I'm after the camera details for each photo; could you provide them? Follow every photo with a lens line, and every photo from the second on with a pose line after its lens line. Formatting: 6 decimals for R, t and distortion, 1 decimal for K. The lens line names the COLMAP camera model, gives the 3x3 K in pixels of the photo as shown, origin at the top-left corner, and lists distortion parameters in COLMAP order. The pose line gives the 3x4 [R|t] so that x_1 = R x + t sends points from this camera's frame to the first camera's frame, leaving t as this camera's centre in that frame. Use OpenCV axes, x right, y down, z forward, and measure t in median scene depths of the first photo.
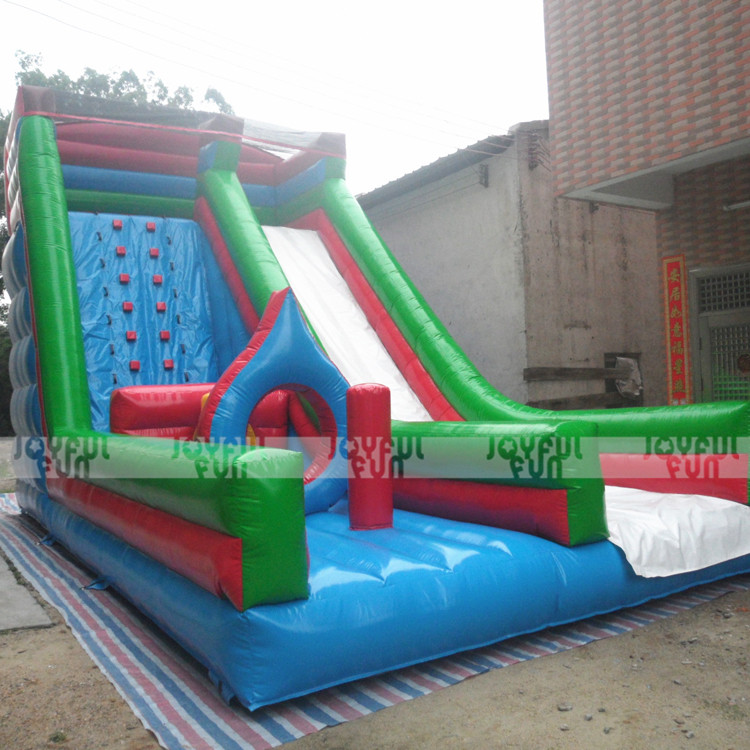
lens RADIAL K [[792.6, 0, 375.0], [0, 792.6, 375.0], [0, 0, 1]] dist [0.003622, 0.008069]
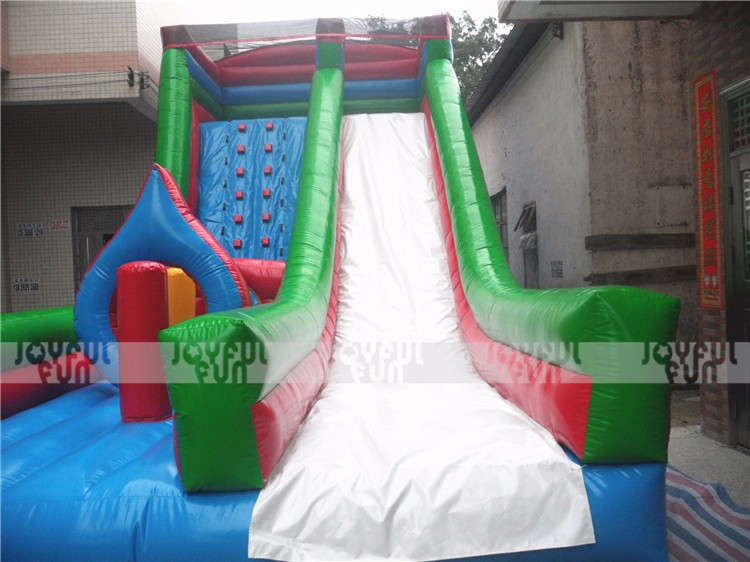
lens RADIAL K [[607.3, 0, 375.0], [0, 607.3, 281.0], [0, 0, 1]] dist [-0.006994, 0.006129]
pose [[0.863111, 0.008217, -0.504948, 0.317581], [0.016346, 0.998889, 0.044196, 0.007713], [0.504750, -0.046400, 0.862018, 0.283716]]
